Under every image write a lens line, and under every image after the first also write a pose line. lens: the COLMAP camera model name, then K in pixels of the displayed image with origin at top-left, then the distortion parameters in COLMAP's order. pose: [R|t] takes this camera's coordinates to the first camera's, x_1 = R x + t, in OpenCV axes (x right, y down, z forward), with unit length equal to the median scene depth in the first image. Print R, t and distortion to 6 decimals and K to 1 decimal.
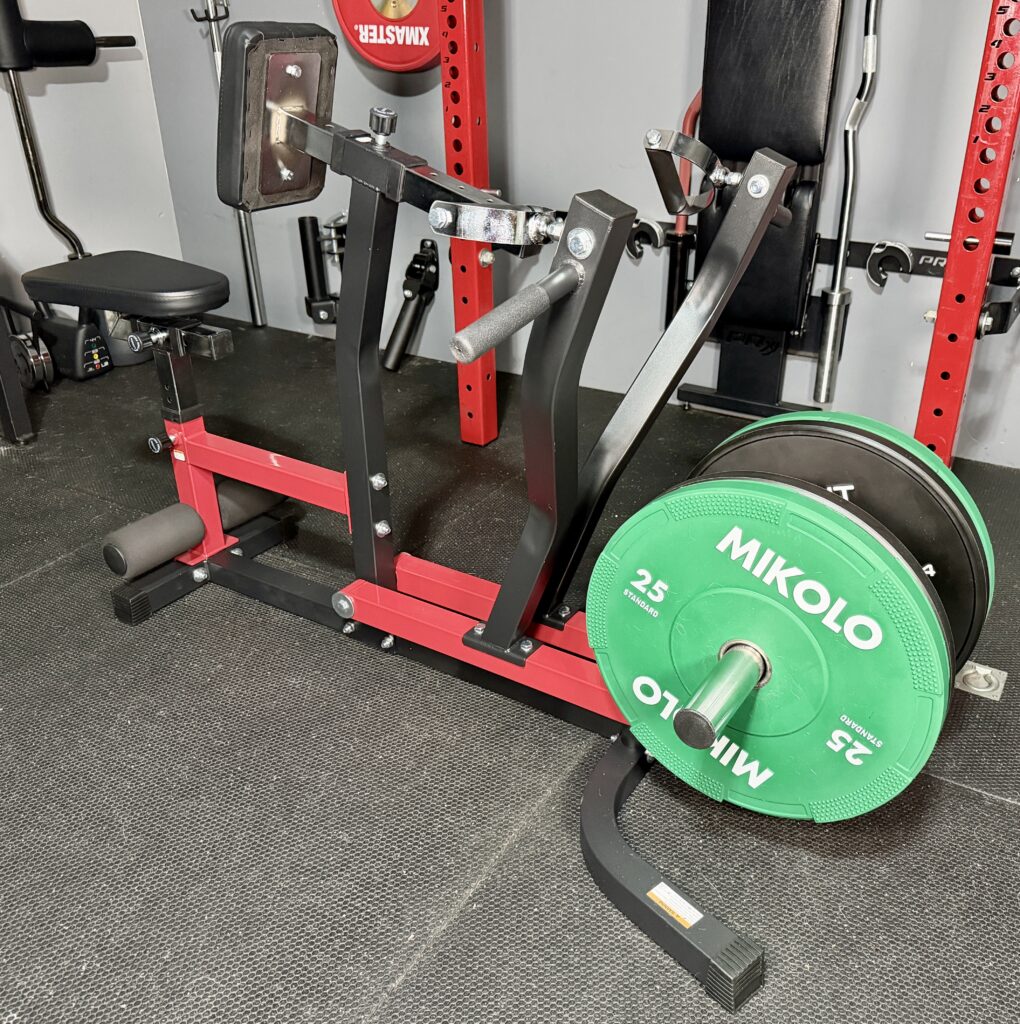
lens RADIAL K [[955.2, 0, 563.1], [0, 955.2, 506.5], [0, 0, 1]] dist [0.001727, 0.000000]
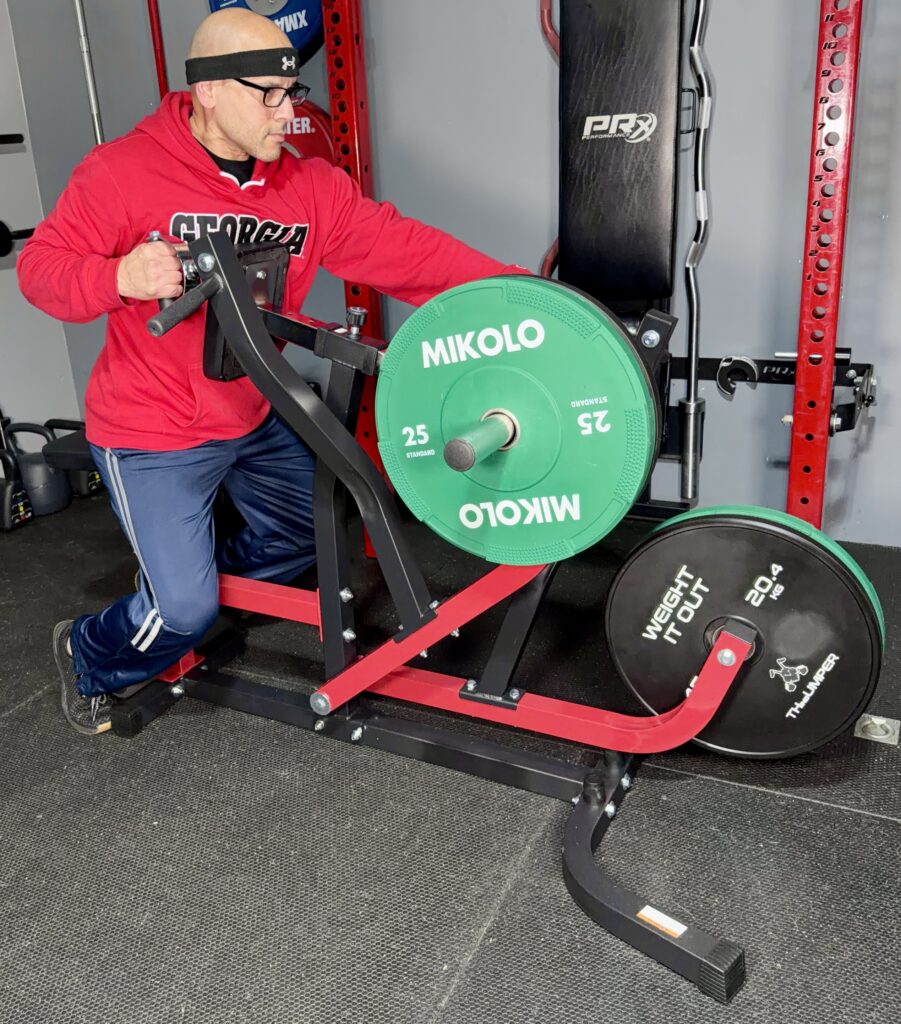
lens RADIAL K [[973.3, 0, 375.9], [0, 973.3, 494.7], [0, 0, 1]] dist [0.001787, 0.000000]
pose [[0.996964, -0.077633, -0.006066, -0.111620], [0.076166, 0.988395, -0.131433, 0.009510], [0.016199, 0.130571, 0.991307, -0.171326]]
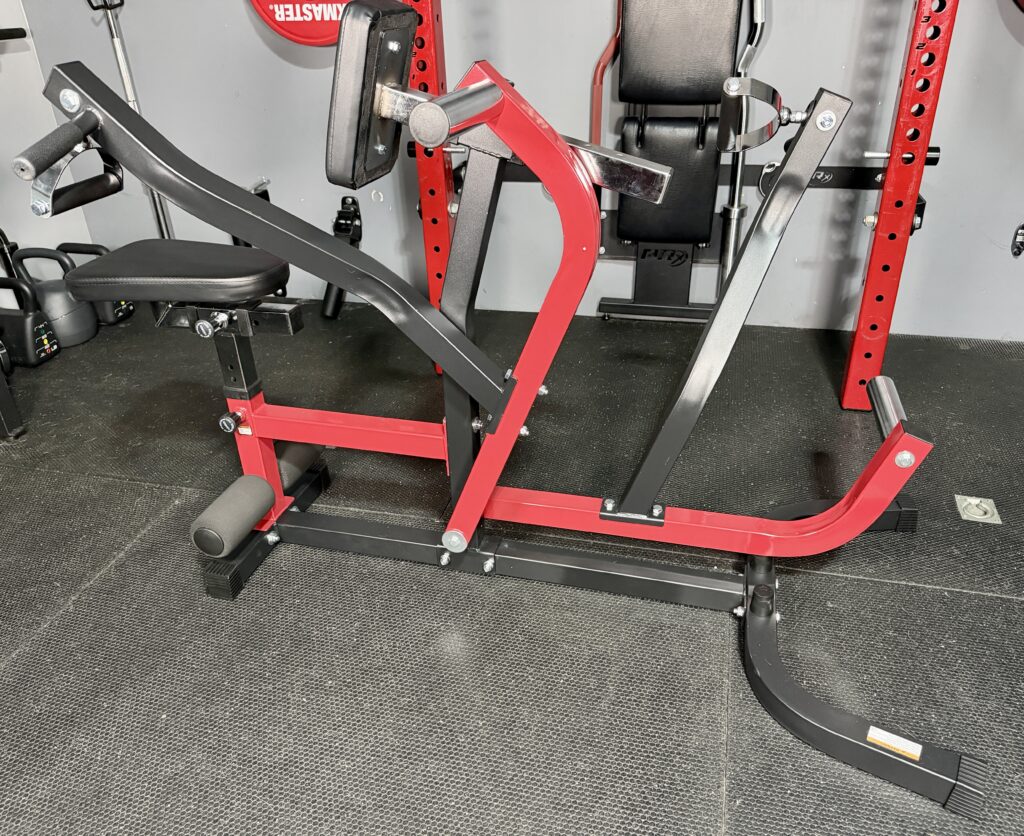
lens RADIAL K [[774.7, 0, 519.1], [0, 774.7, 417.5], [0, 0, 1]] dist [0.001206, -0.005985]
pose [[0.967196, -0.155207, 0.201102, -0.268748], [0.148861, 0.987769, 0.046395, -0.058929], [-0.205844, -0.014936, 0.978471, 0.110584]]
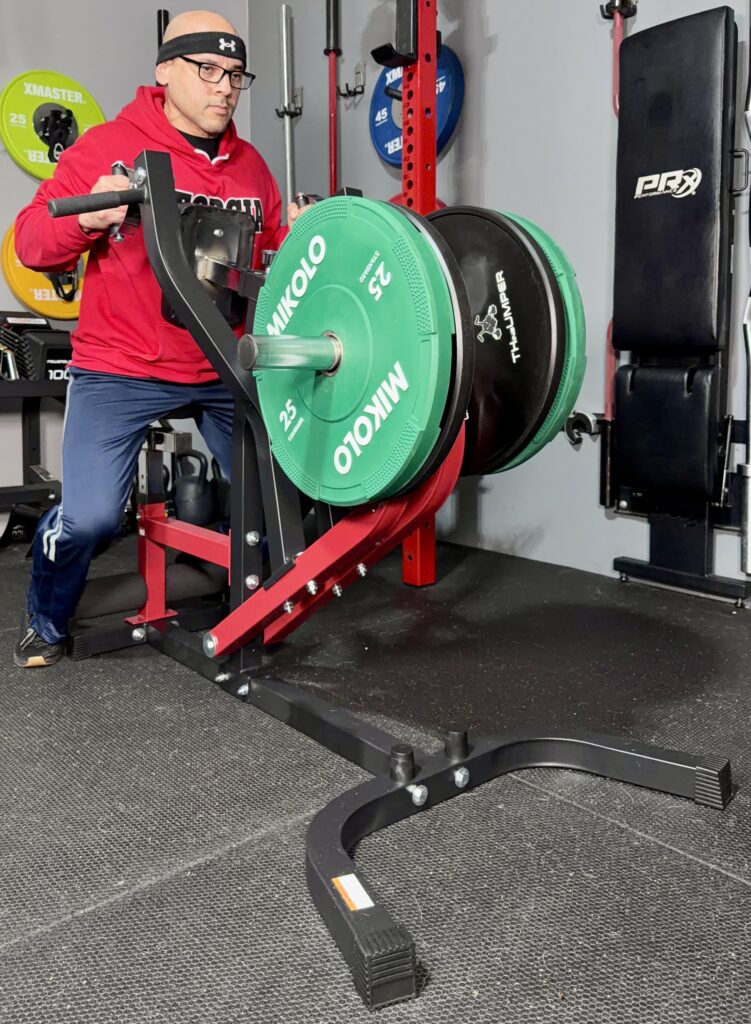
lens RADIAL K [[842.9, 0, 365.4], [0, 842.9, 432.4], [0, 0, 1]] dist [0.006987, -0.009983]
pose [[0.943730, 0.014121, -0.330416, 0.234509], [-0.136431, 0.926736, -0.350067, 0.159972], [0.301265, 0.375448, 0.876515, 0.036069]]
